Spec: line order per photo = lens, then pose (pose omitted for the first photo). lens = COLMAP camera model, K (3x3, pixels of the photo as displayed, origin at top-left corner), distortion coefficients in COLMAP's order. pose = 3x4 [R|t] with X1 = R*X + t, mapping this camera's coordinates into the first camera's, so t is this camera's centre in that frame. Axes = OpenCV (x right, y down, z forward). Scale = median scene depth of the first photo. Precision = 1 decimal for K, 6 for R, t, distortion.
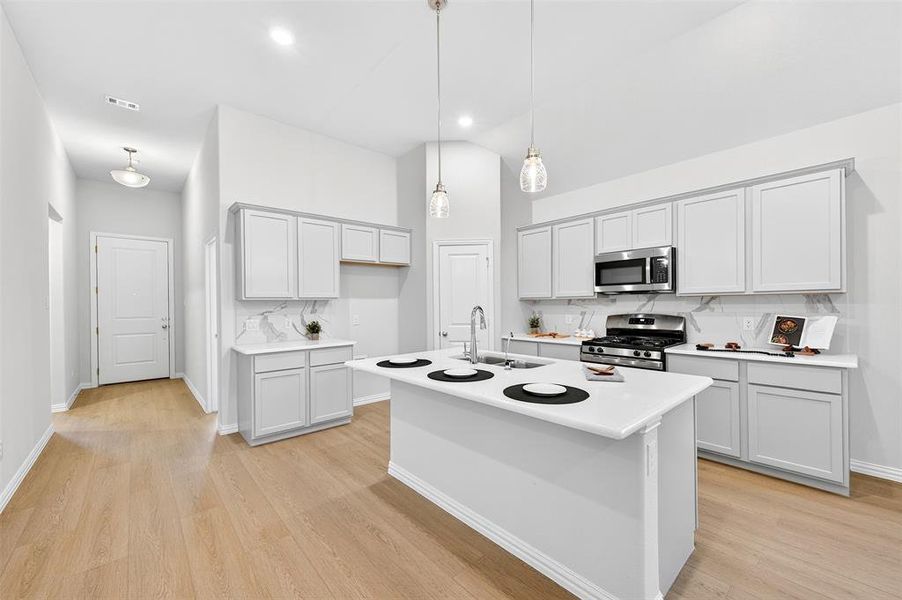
lens RADIAL K [[356.1, 0, 454.3], [0, 356.1, 305.0], [0, 0, 1]] dist [0.010022, -0.003720]
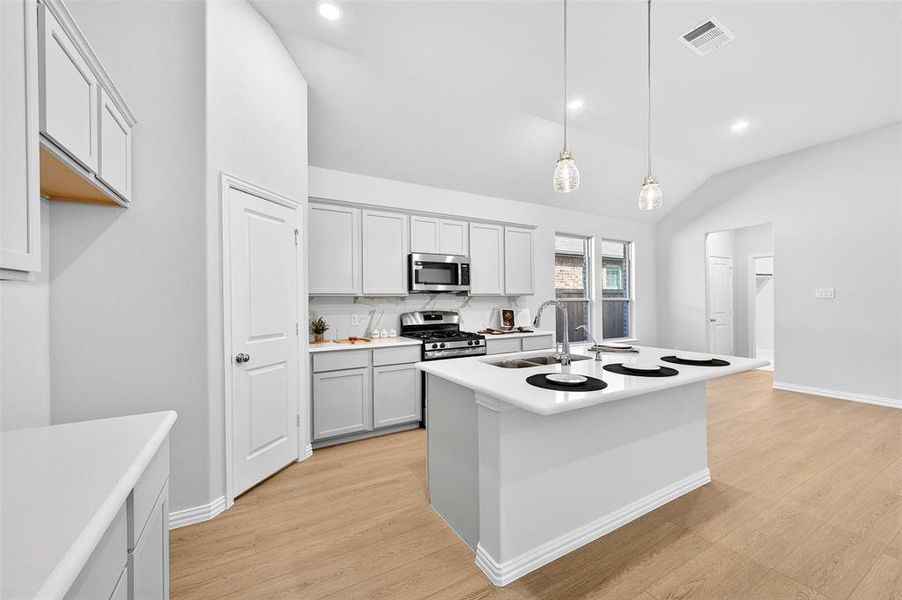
lens RADIAL K [[356.1, 0, 453.9], [0, 356.1, 302.5], [0, 0, 1]] dist [0.010022, -0.003720]
pose [[0.206851, 0.003981, 0.978364, -0.555386], [0.006761, 0.999962, -0.005499, 0.004901], [-0.978349, 0.007752, 0.206816, 0.679359]]
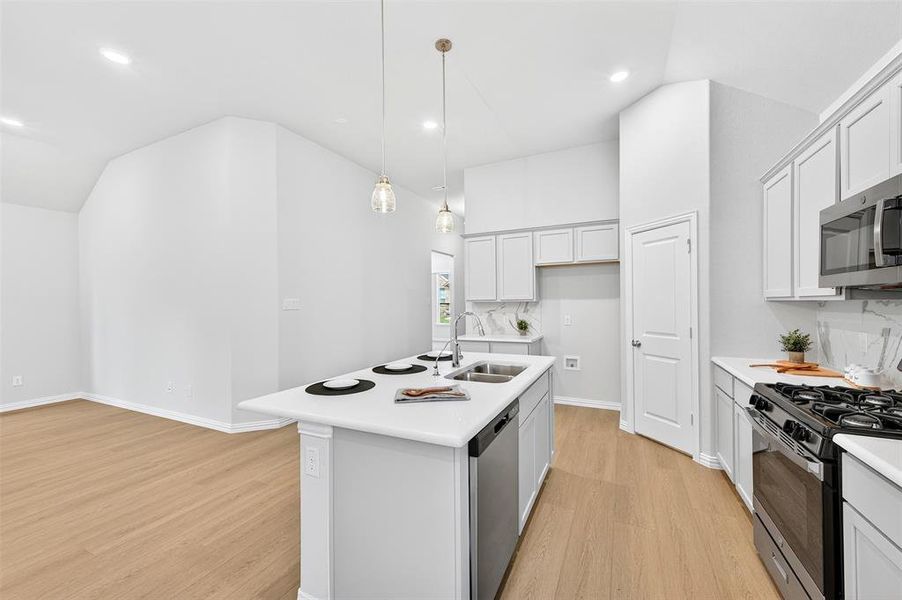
lens RADIAL K [[356.1, 0, 454.3], [0, 356.1, 303.1], [0, 0, 1]] dist [0.010022, -0.003720]
pose [[0.387438, 0.008497, -0.921857, 0.638640], [0.005428, 0.999919, 0.011498, -0.024453], [0.921880, -0.009458, 0.387360, 0.365944]]
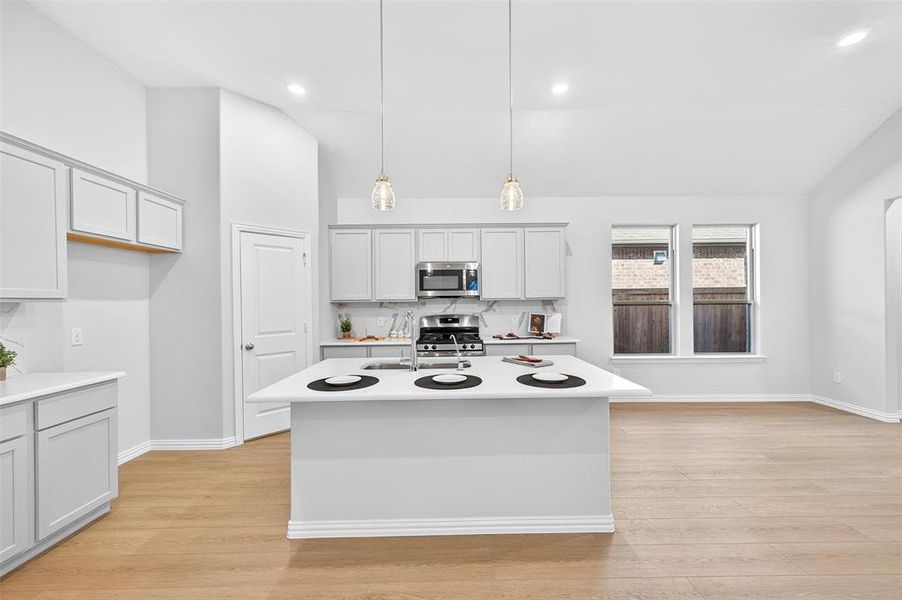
lens RADIAL K [[356.1, 0, 454.6], [0, 356.1, 303.6], [0, 0, 1]] dist [0.010022, -0.003720]
pose [[0.657454, -0.000009, 0.753495, -0.369392], [0.005584, 0.999973, -0.004860, -0.006507], [-0.753474, 0.007403, 0.657436, 0.181408]]
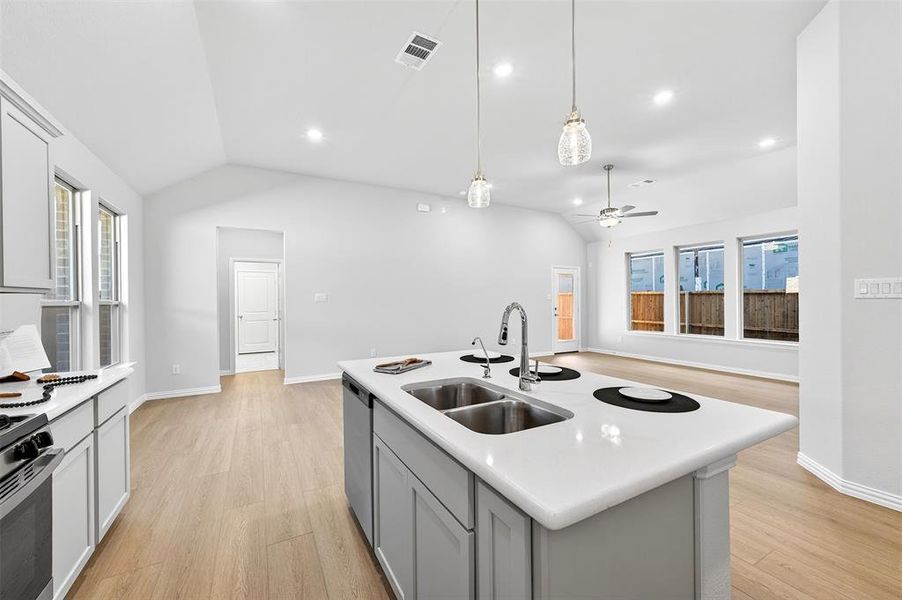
lens RADIAL K [[356.1, 0, 452.7], [0, 356.1, 299.2], [0, 0, 1]] dist [0.010022, -0.003720]
pose [[-0.974408, 0.016818, 0.224156, 0.021049], [0.016509, 0.999858, -0.003256, -0.003396], [-0.224179, 0.000528, -0.974548, 1.047045]]
